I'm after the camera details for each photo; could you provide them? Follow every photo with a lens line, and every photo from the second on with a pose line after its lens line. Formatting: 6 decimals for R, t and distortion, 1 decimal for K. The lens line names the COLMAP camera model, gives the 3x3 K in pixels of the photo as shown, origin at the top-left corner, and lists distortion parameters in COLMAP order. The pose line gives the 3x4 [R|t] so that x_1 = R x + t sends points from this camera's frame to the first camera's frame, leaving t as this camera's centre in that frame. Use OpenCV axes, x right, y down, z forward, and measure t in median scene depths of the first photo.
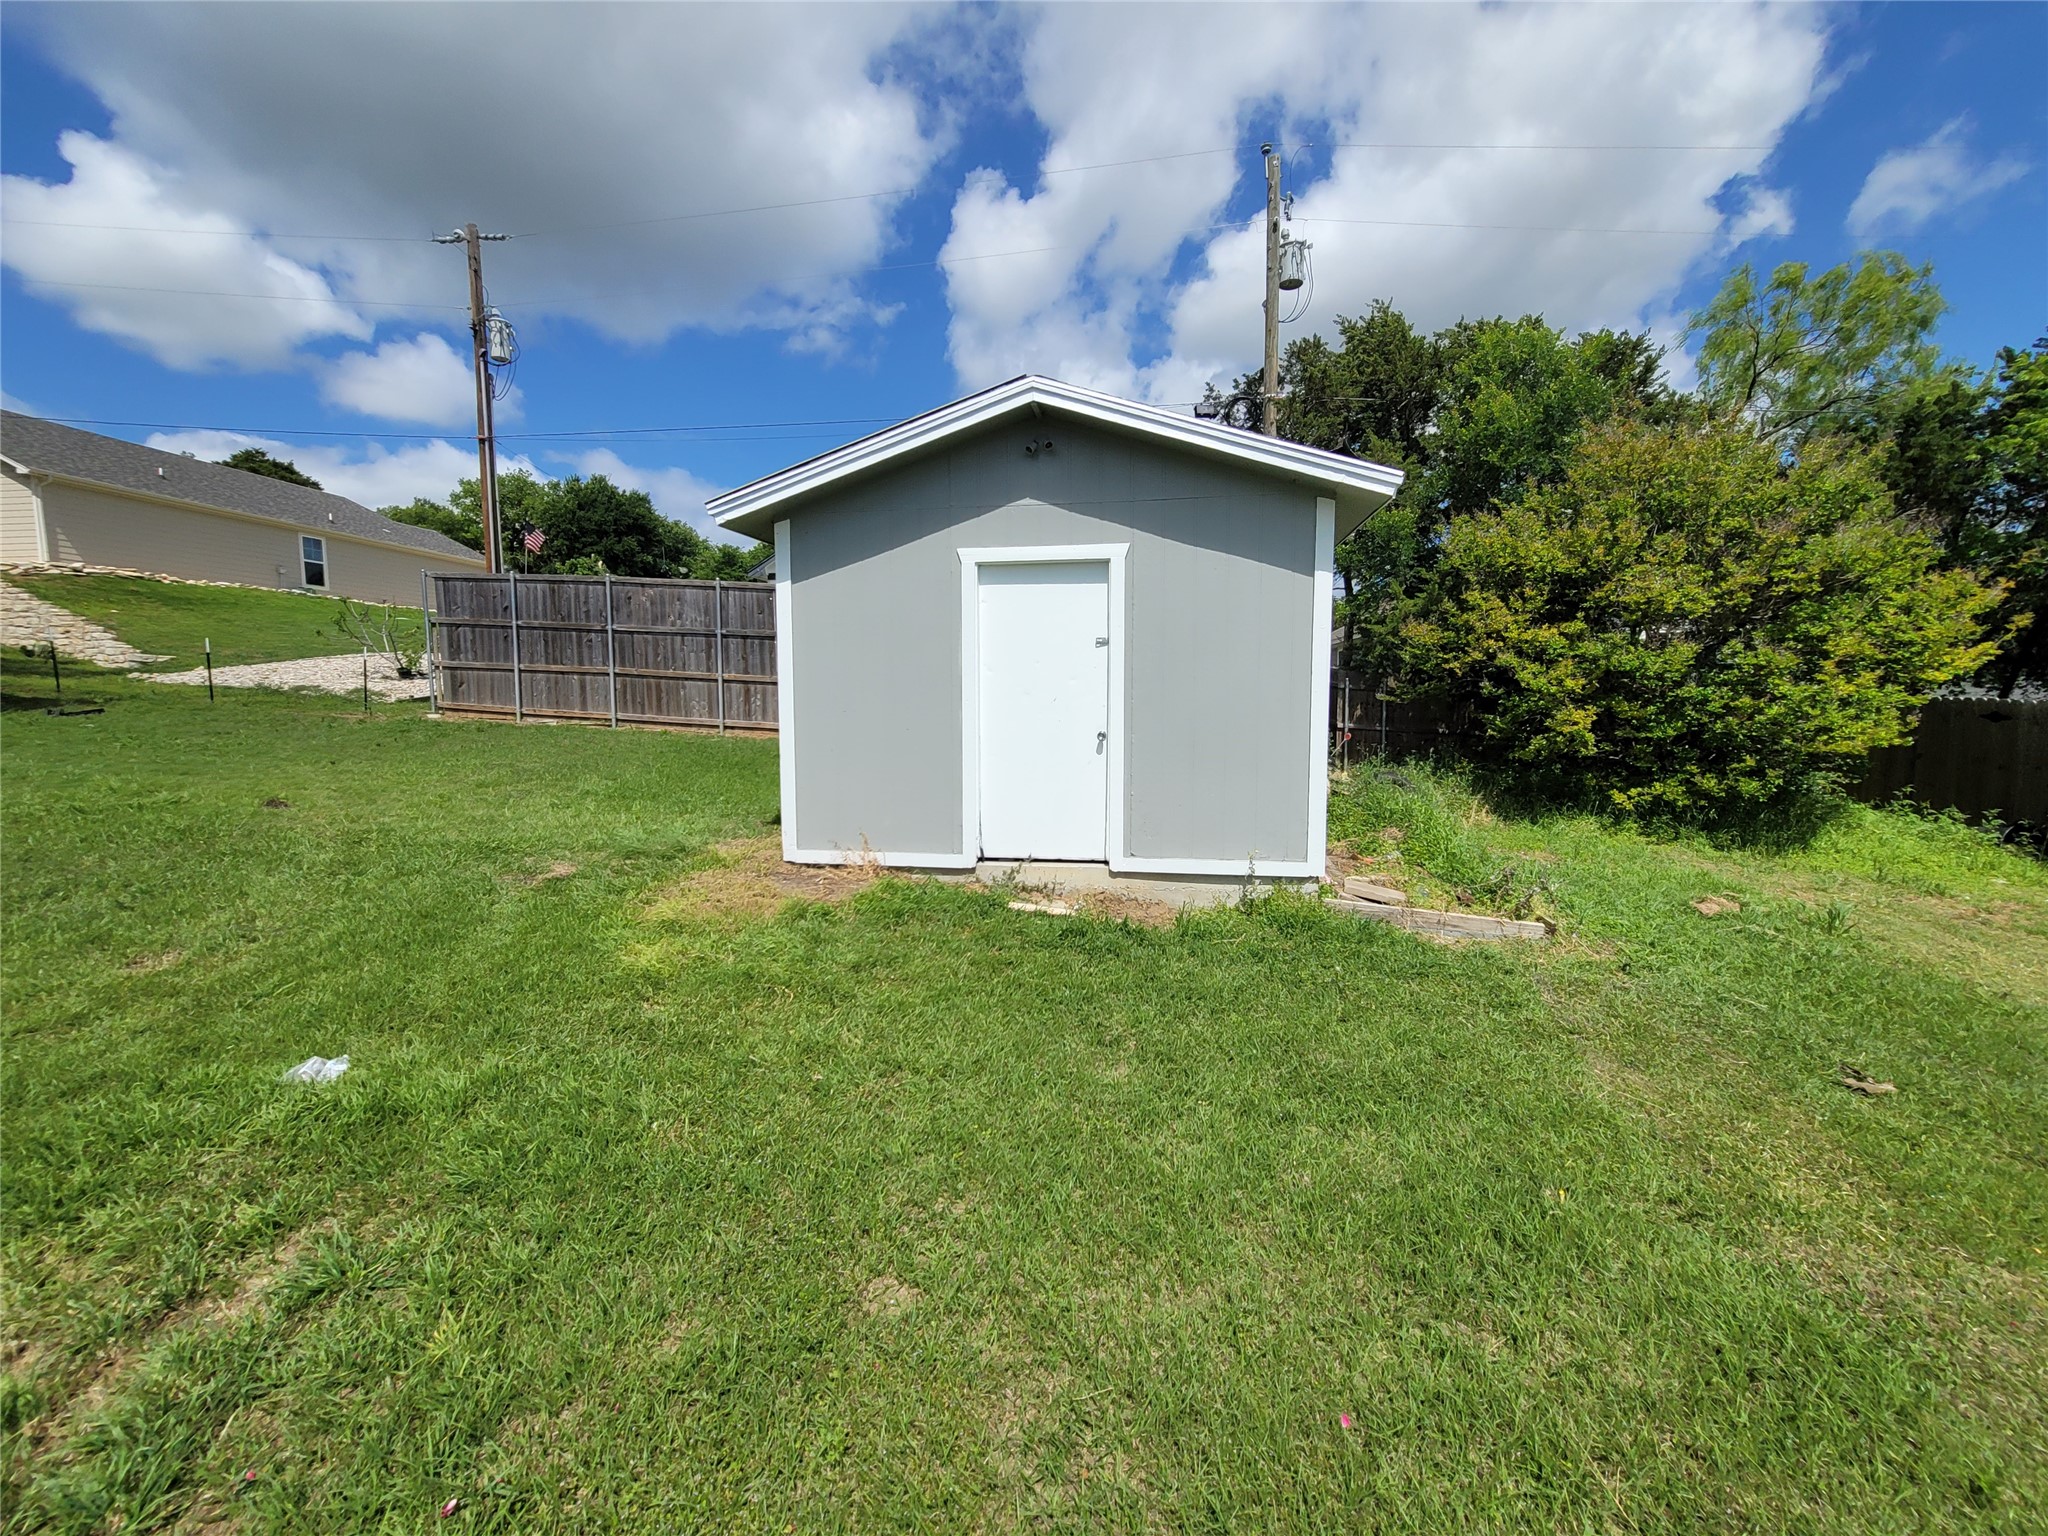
lens RADIAL K [[859.5, 0, 993.4], [0, 859.5, 772.8], [0, 0, 1]] dist [0.012662, 0.000571]
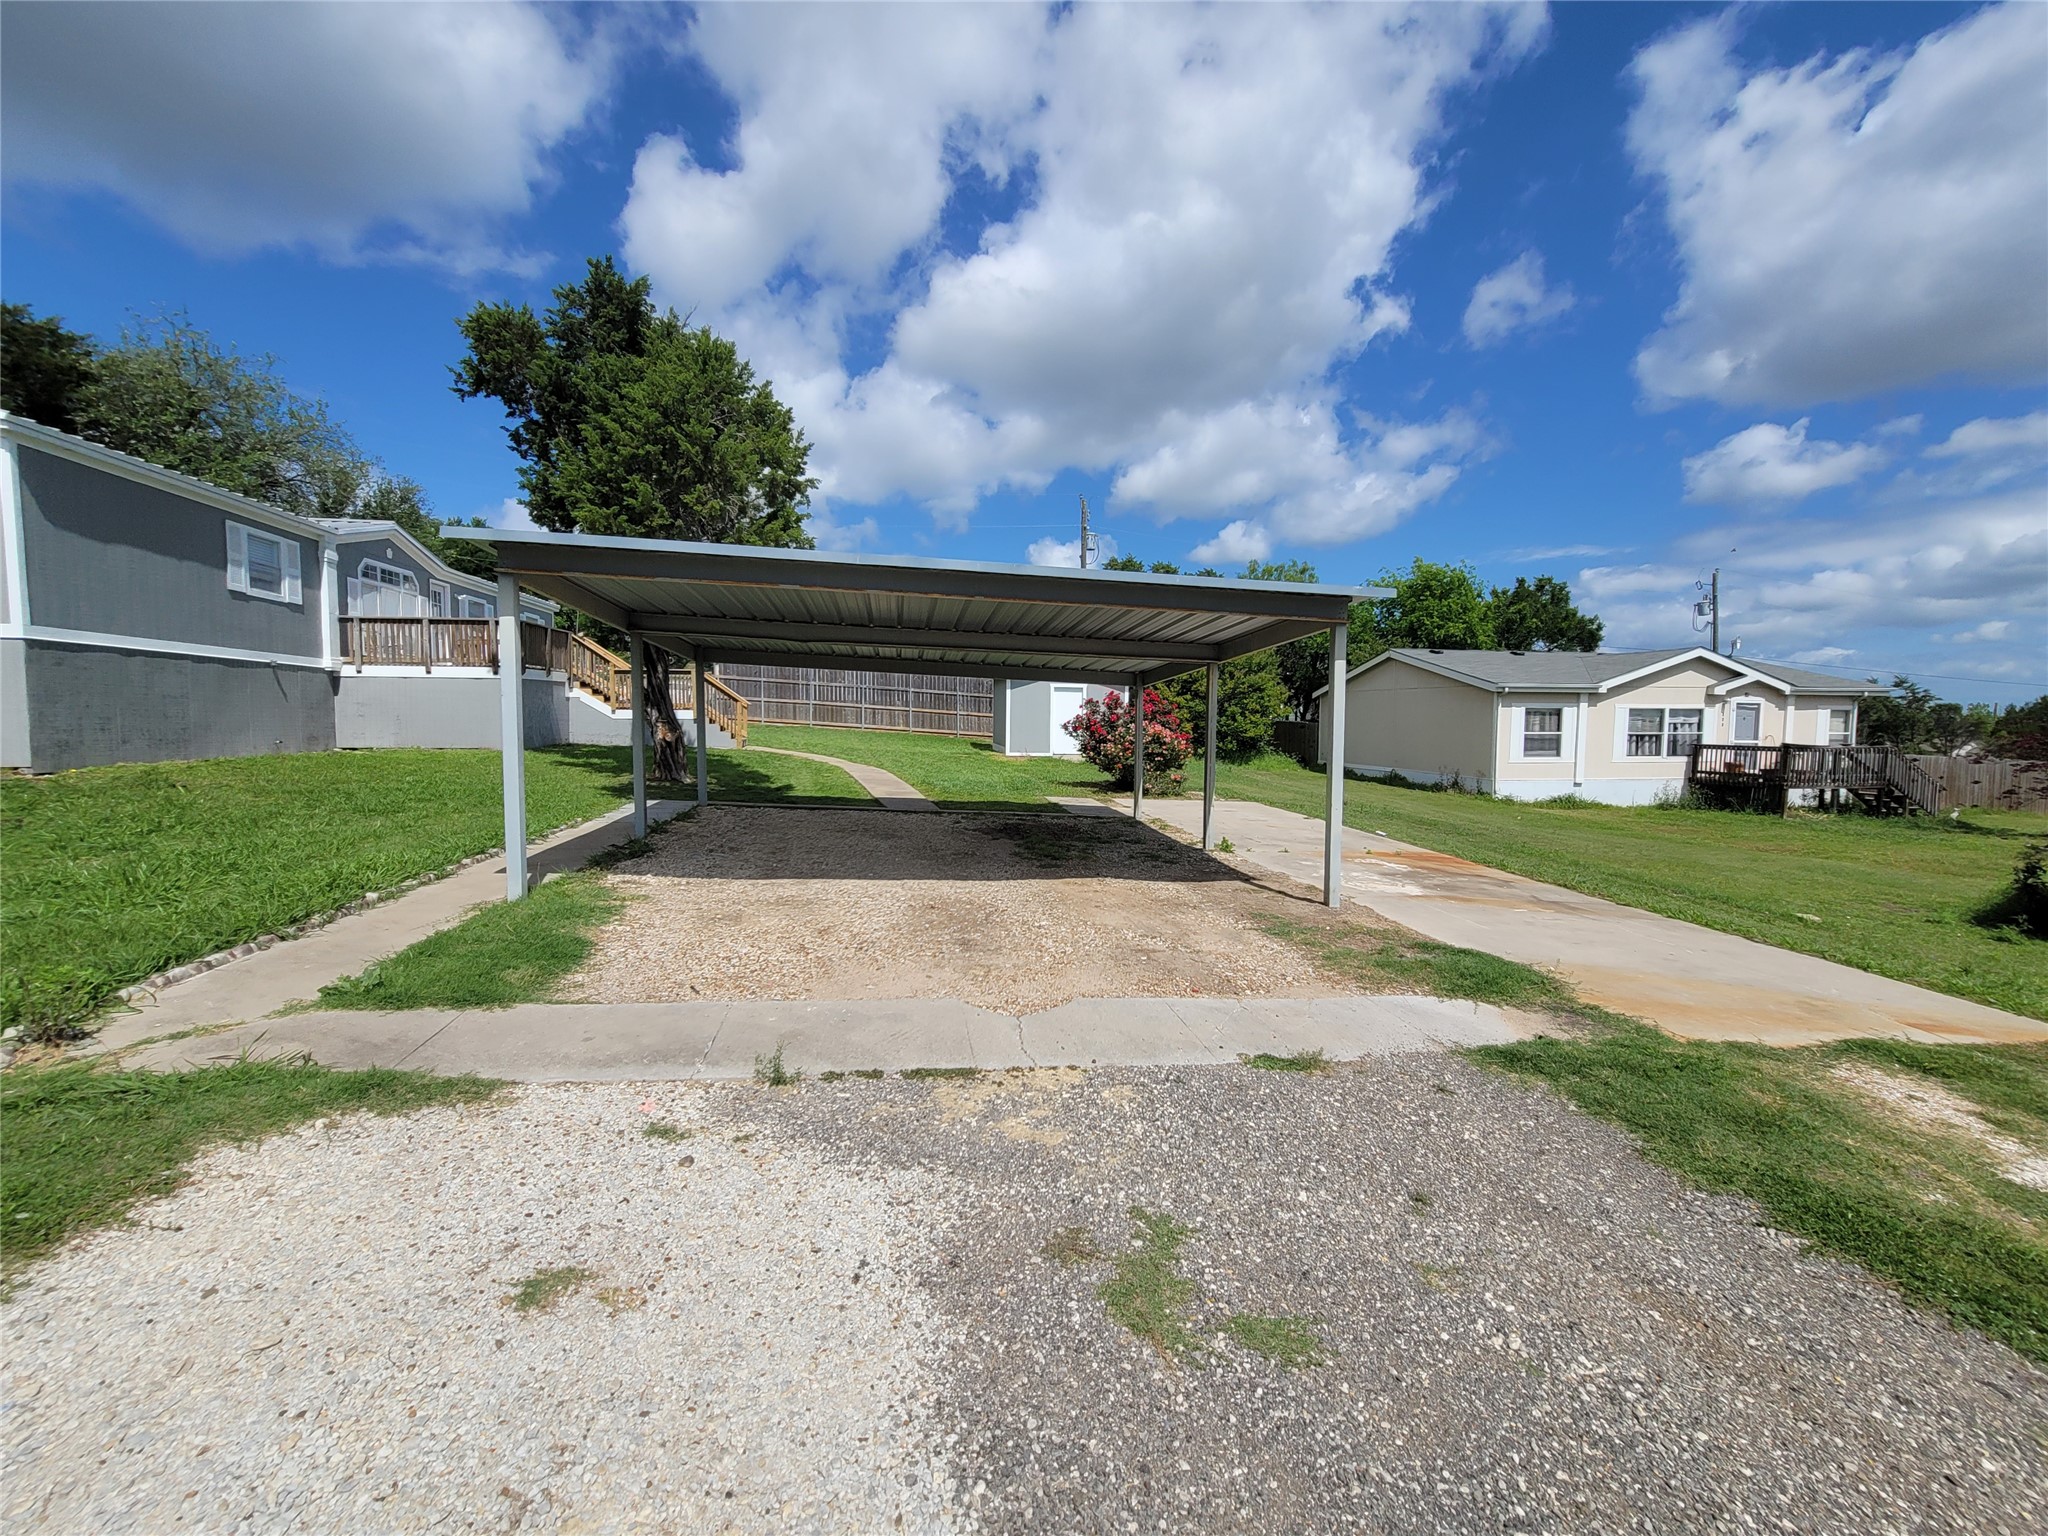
lens RADIAL K [[881.8, 0, 1040.4], [0, 881.8, 801.1], [0, 0, 1]] dist [-0.010654, 0.000229]
pose [[0.943638, -0.015867, 0.330599, -0.542430], [0.015527, 0.999873, 0.003670, 0.113002], [-0.330615, 0.001670, 0.943764, -1.120942]]
